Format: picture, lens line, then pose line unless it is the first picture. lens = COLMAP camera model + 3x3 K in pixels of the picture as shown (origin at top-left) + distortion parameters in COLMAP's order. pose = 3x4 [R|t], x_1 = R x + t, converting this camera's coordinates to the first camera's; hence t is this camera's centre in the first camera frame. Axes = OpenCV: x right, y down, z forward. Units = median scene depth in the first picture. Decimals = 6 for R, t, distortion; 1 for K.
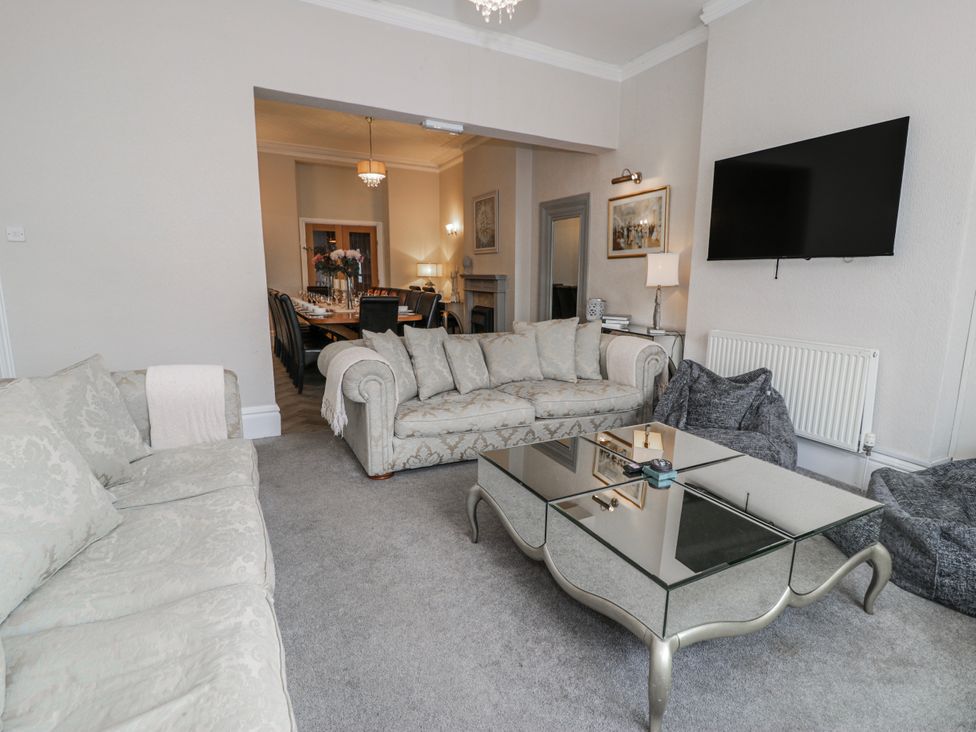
lens RADIAL K [[506.5, 0, 485.6], [0, 506.5, 365.6], [0, 0, 1]] dist [0.000648, -0.012902]
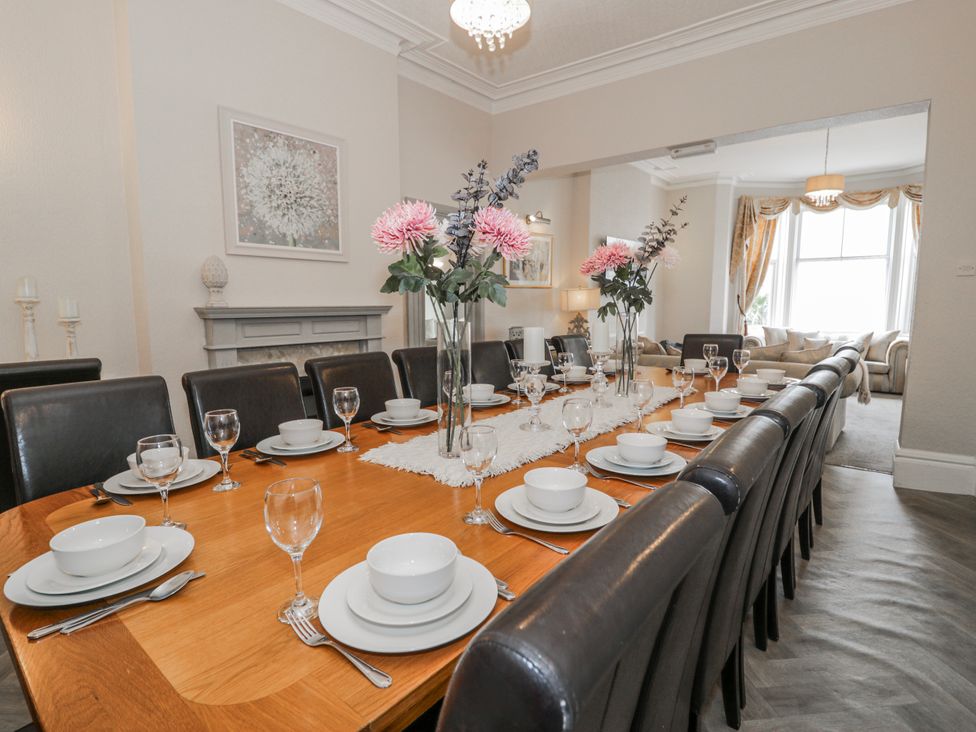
lens RADIAL K [[506.5, 0, 487.8], [0, 506.5, 366.9], [0, 0, 1]] dist [0.000648, -0.012902]
pose [[-0.405832, -0.117263, 0.906394, -0.706087], [0.166453, 0.965665, 0.199459, -0.277748], [-0.898662, 0.231819, -0.372379, 1.509234]]
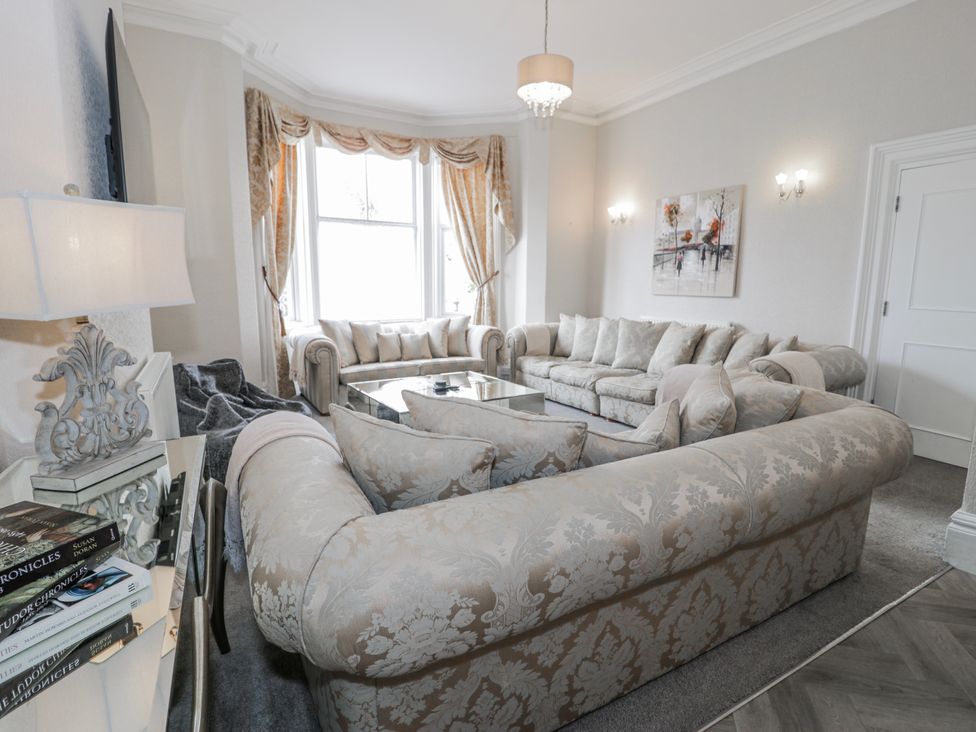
lens RADIAL K [[506.5, 0, 487.2], [0, 506.5, 361.0], [0, 0, 1]] dist [0.000648, -0.012902]
pose [[-0.998467, -0.004170, -0.055186, 0.111397], [-0.022046, 0.944595, 0.327498, -0.192602], [0.050763, 0.328212, -0.943239, 1.086498]]
